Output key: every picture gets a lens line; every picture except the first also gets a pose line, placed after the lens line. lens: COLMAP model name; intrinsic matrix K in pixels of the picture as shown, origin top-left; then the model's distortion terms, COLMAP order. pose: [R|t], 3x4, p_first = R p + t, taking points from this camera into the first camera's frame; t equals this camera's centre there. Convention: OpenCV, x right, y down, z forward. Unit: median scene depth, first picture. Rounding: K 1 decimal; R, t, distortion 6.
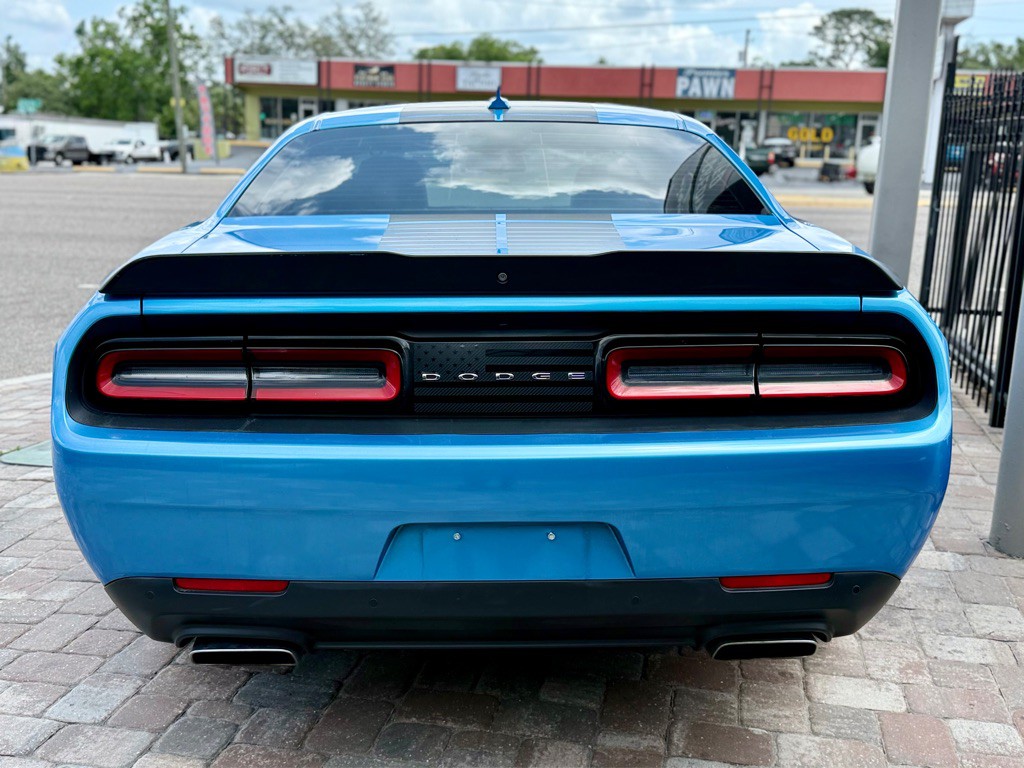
lens RADIAL K [[1094.1, 0, 512.0], [0, 1094.1, 384.0], [0, 0, 1]] dist [0.128061, -0.268463]
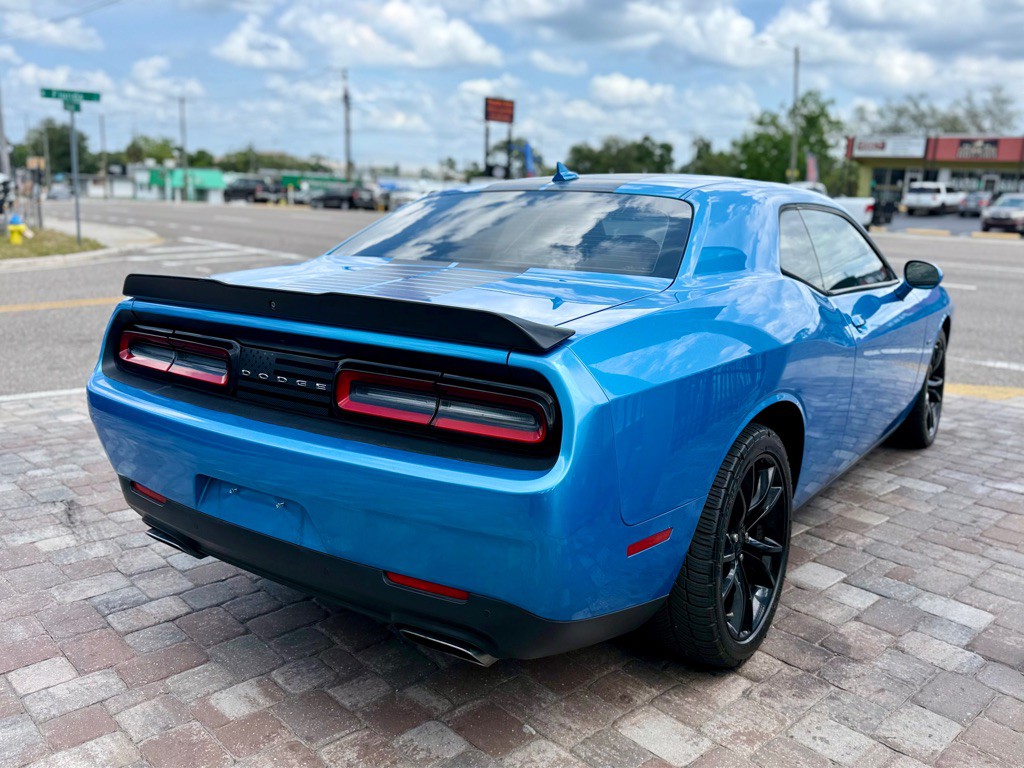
lens RADIAL K [[861.8, 0, 513.7], [0, 861.8, 351.7], [0, 0, 1]] dist [0.002262, -0.011121]
pose [[0.813627, 0.112848, -0.570330, 0.523482], [-0.138070, 0.990422, -0.001000, -0.050270], [0.564754, 0.079559, 0.821415, 0.190594]]
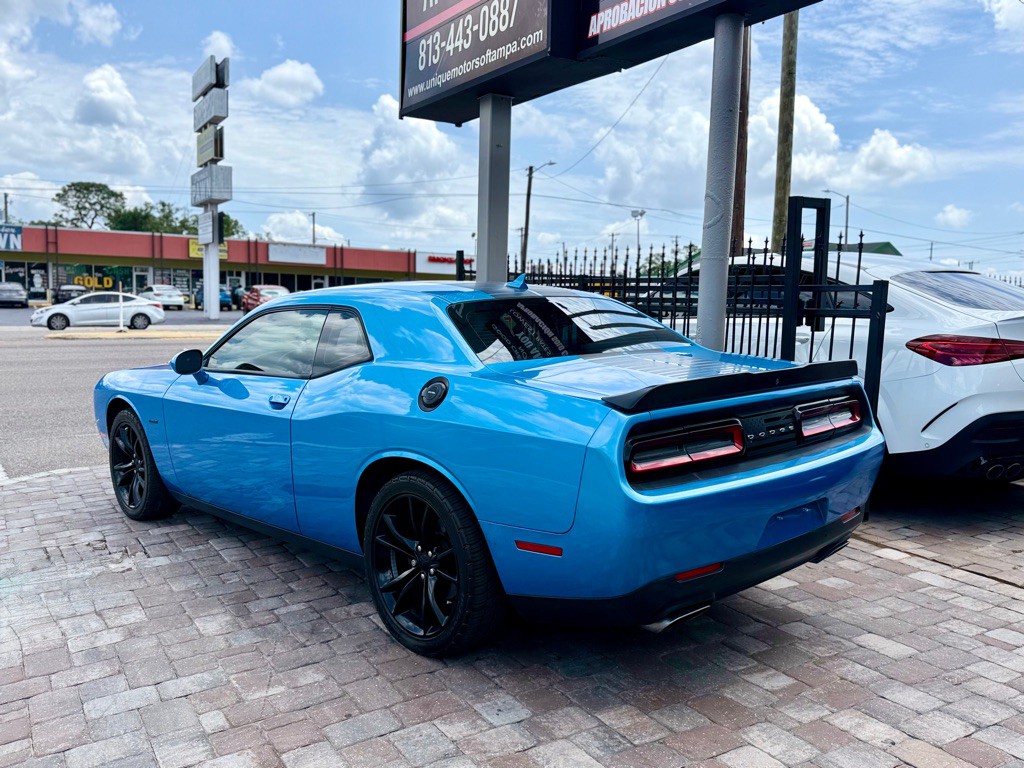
lens RADIAL K [[861.5, 0, 512.0], [0, 861.5, 384.0], [0, 0, 1]] dist [0.004500, -0.011671]
pose [[0.739291, -0.074640, 0.669236, -0.869141], [0.143141, 0.988544, -0.047872, -0.053716], [-0.657996, 0.131186, 0.741506, 0.108036]]
